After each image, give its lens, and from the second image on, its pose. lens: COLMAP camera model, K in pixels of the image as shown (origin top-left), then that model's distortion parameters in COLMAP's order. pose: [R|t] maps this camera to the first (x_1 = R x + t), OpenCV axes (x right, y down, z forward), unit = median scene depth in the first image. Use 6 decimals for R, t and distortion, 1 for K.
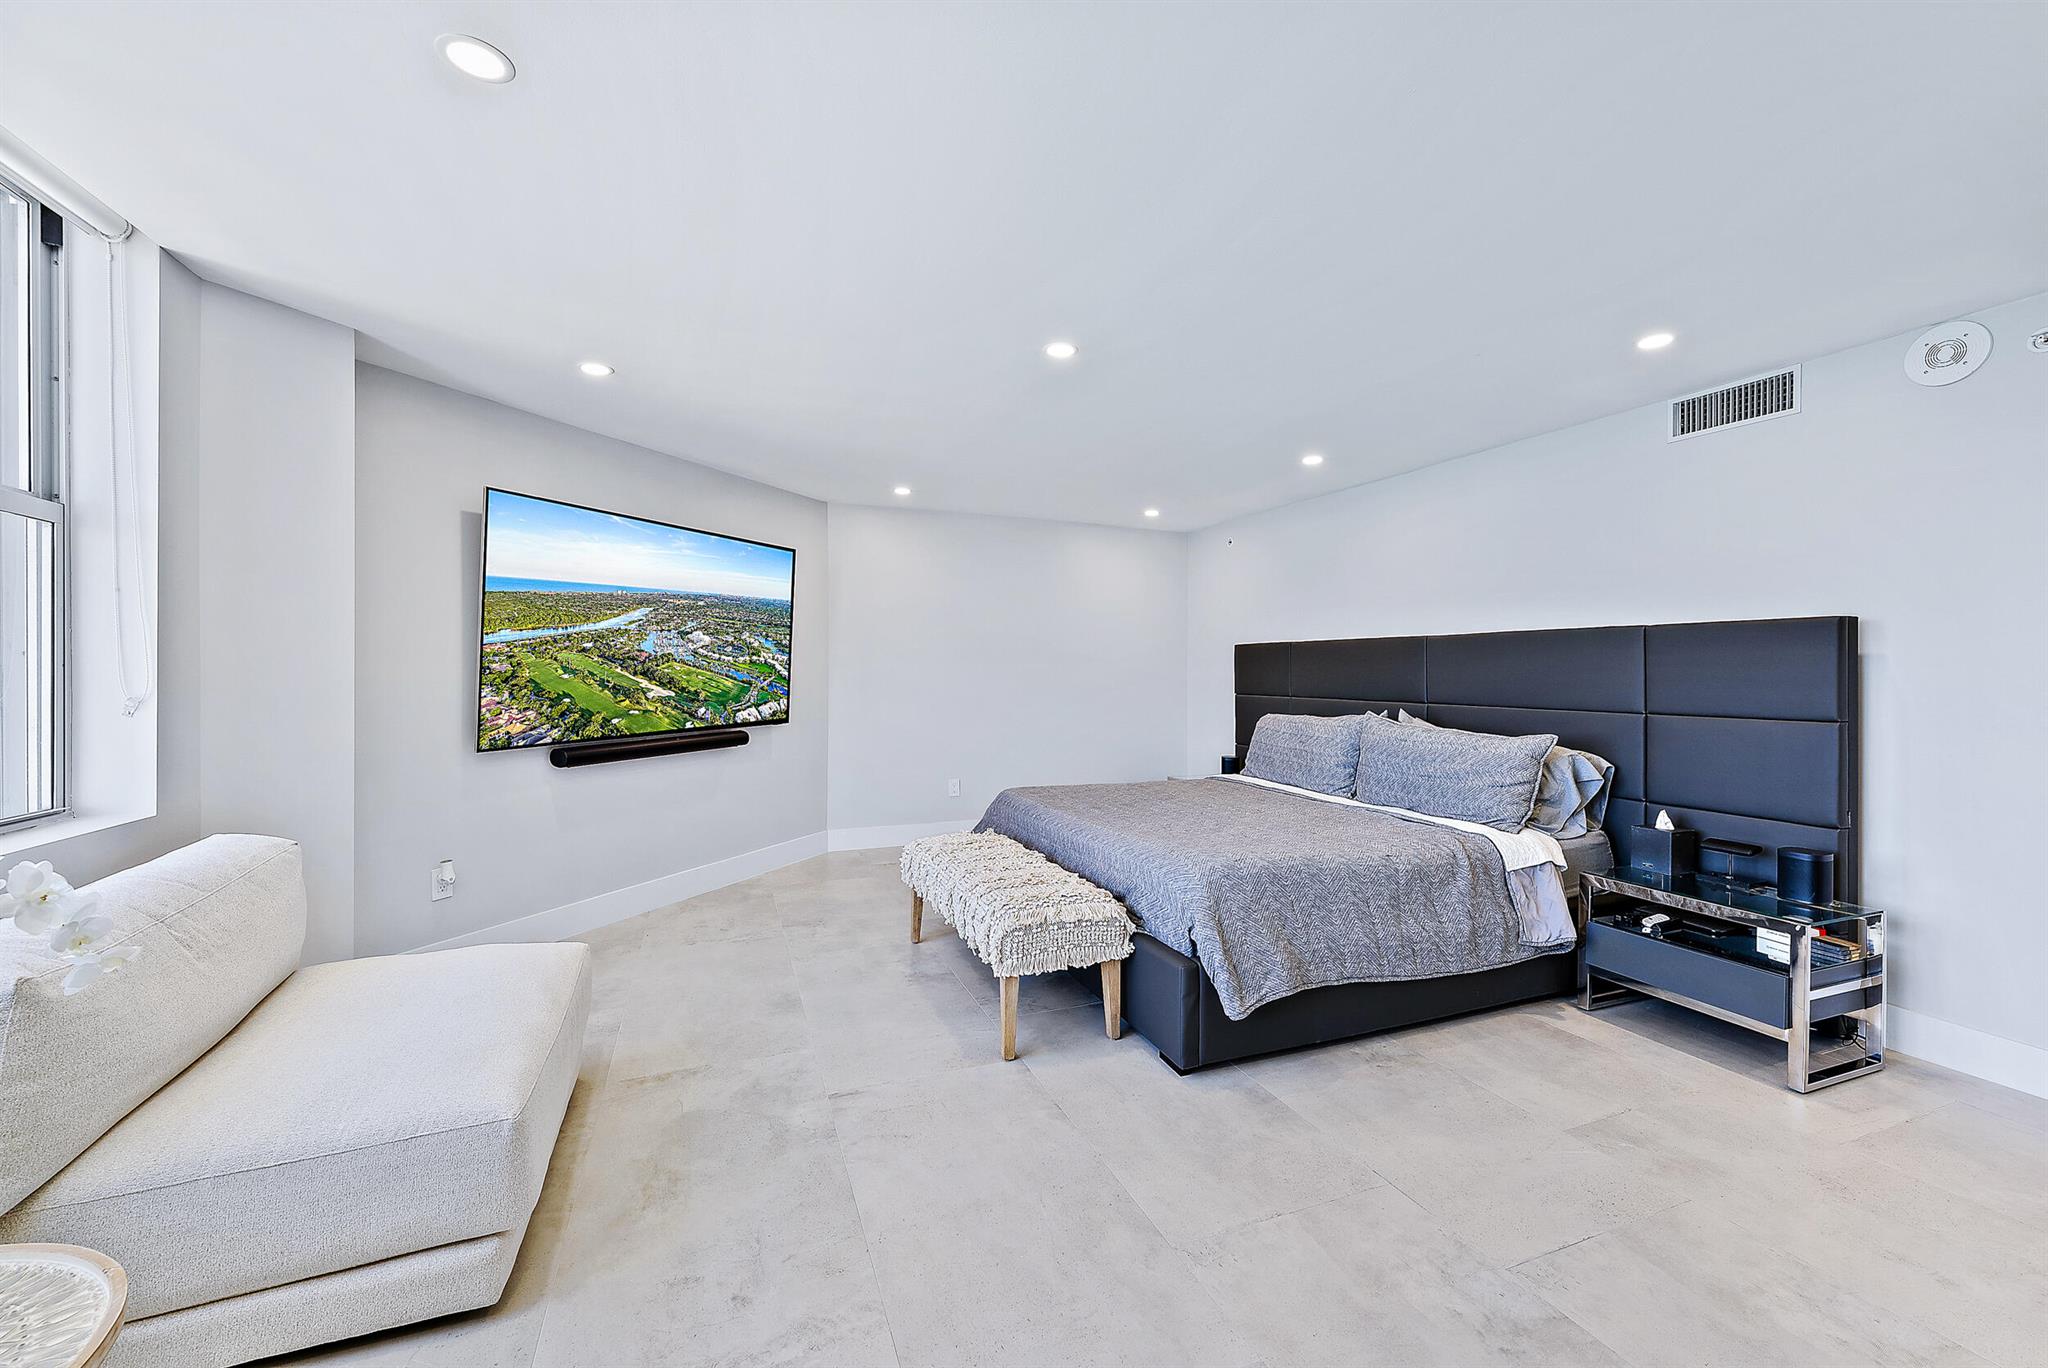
lens RADIAL K [[819.1, 0, 1024.0], [0, 819.1, 684.0], [0, 0, 1]] dist [0.001068, 0.000287]
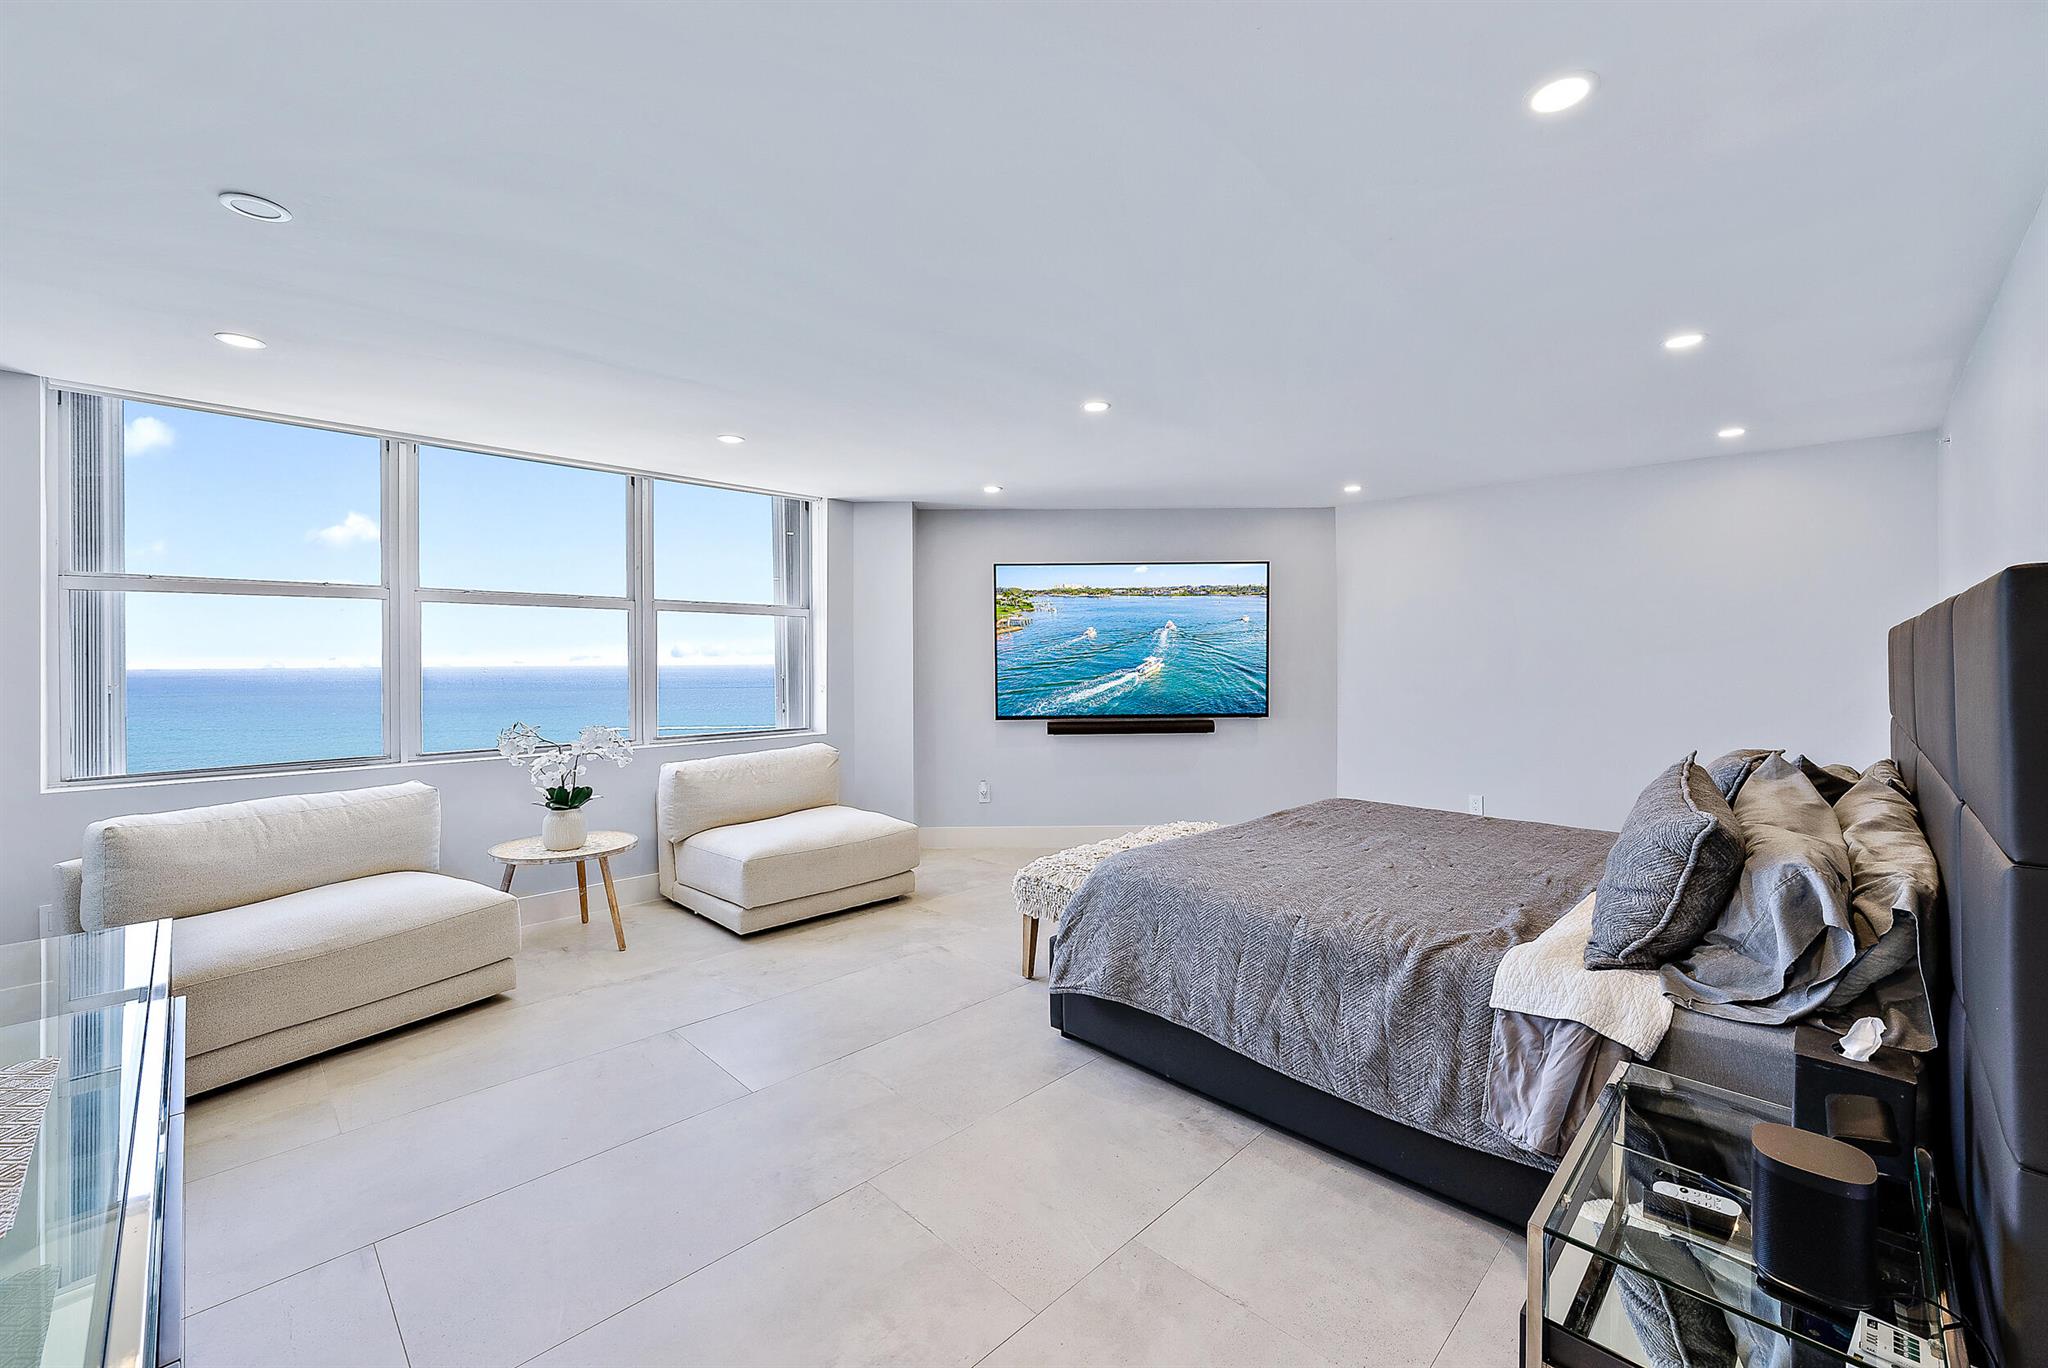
lens RADIAL K [[815.5, 0, 1016.5], [0, 815.5, 673.7], [0, 0, 1]] dist [0.008001, 0.000507]
pose [[0.395459, 0.010377, -0.918425, 1.075702], [-0.007031, 0.999941, 0.008271, -0.033411], [0.918457, 0.003186, 0.395508, 0.432456]]
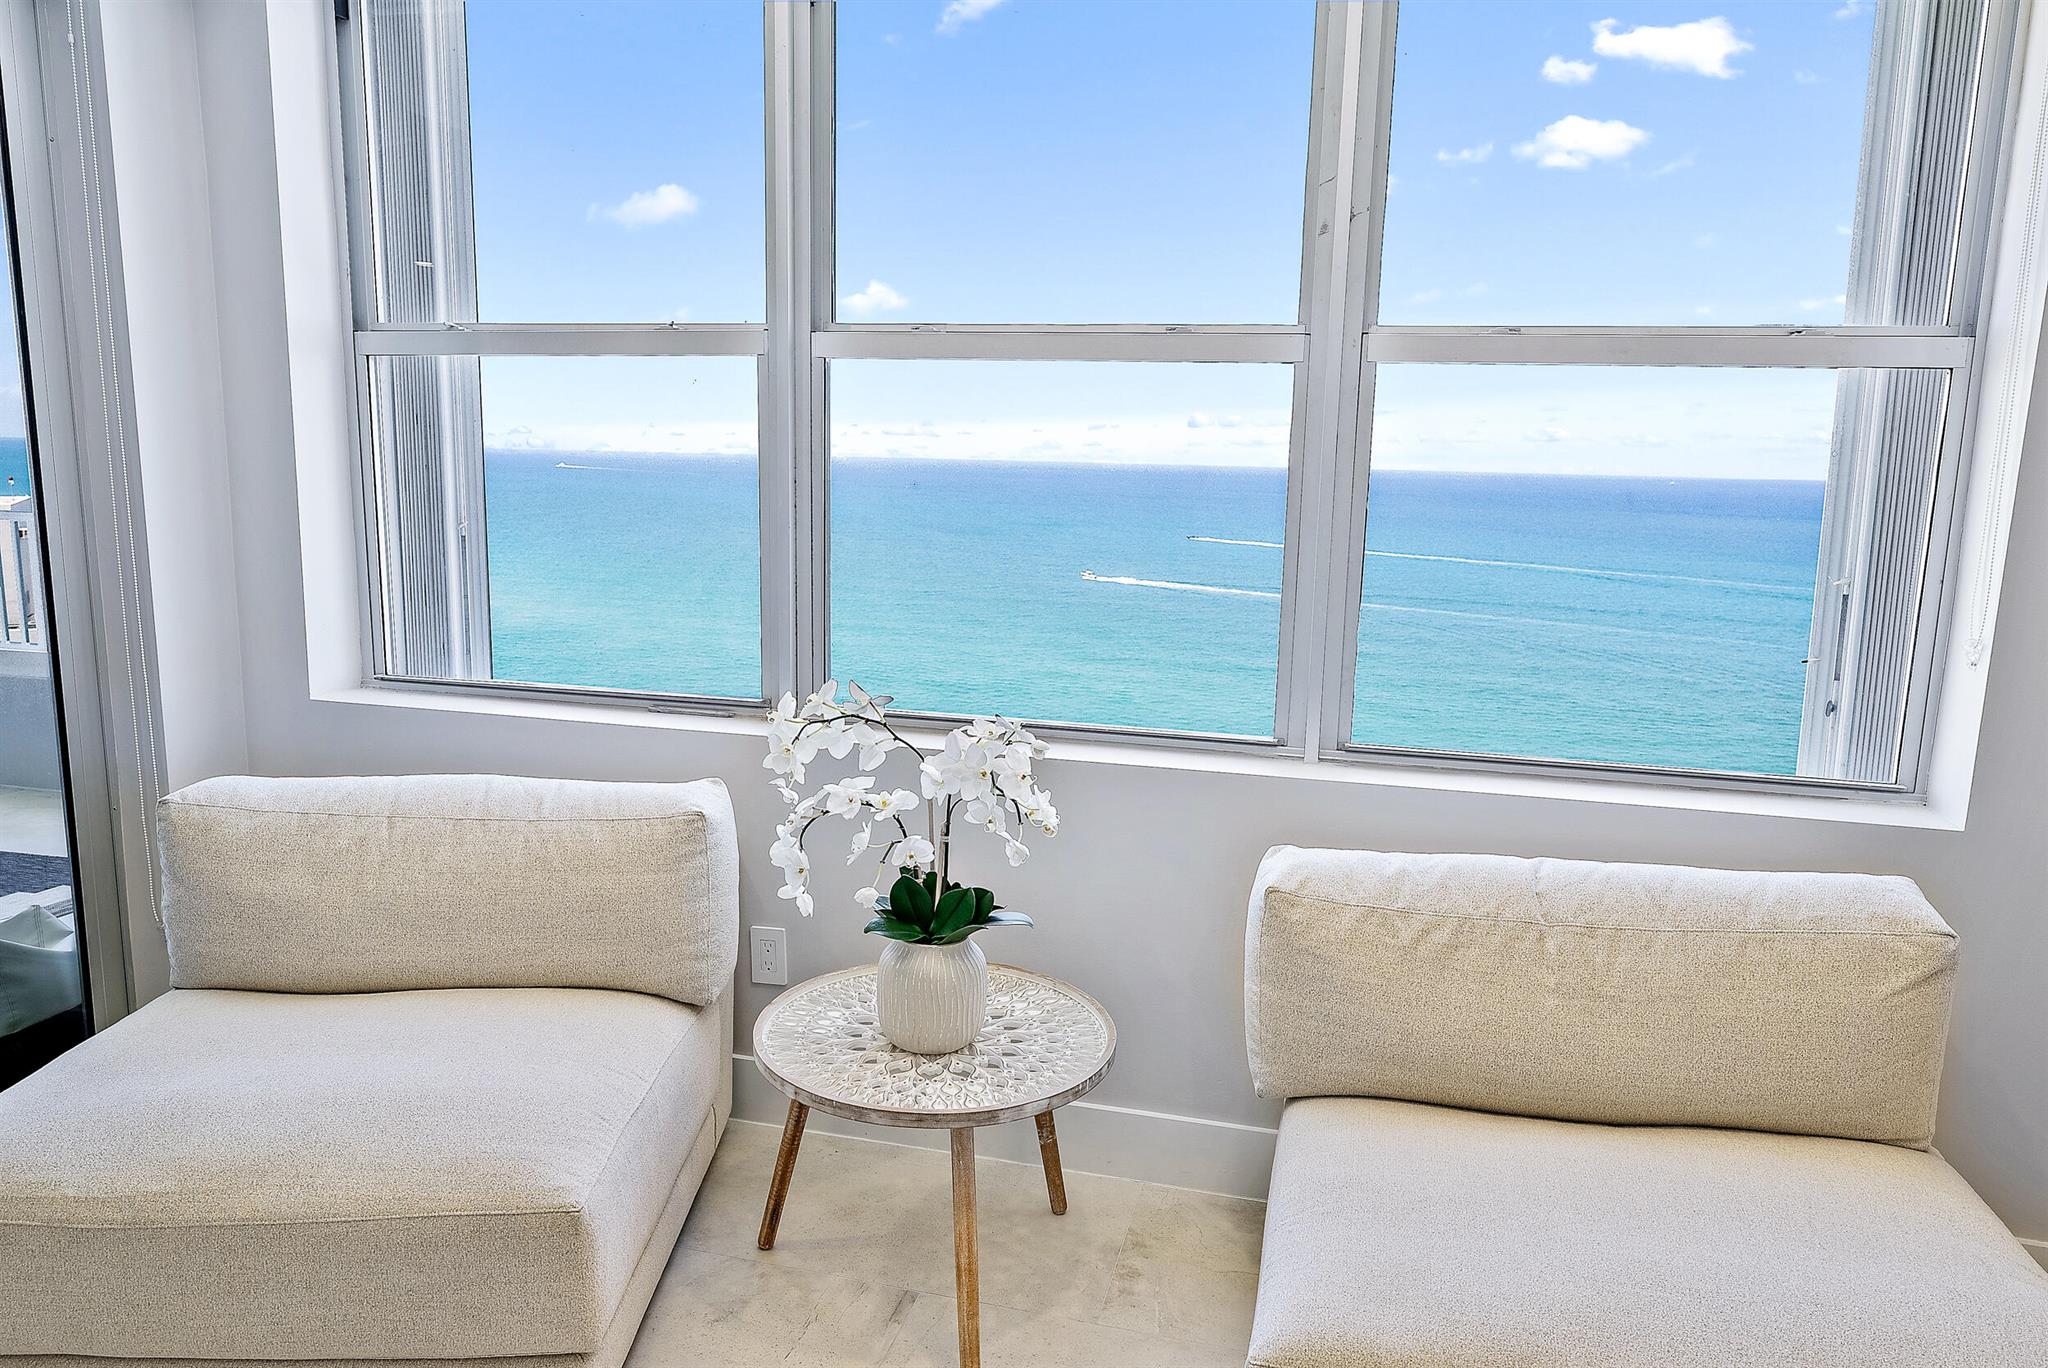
lens RADIAL K [[1407.9, 0, 1024.0], [0, 1407.9, 684.0], [0, 0, 1]] dist [-0.000328, -0.001397]
pose [[-0.581689, 0.128507, -0.803196, 0.147659], [-0.034985, 0.982575, 0.182543, -0.095481], [0.812658, 0.134283, -0.567058, 0.784510]]
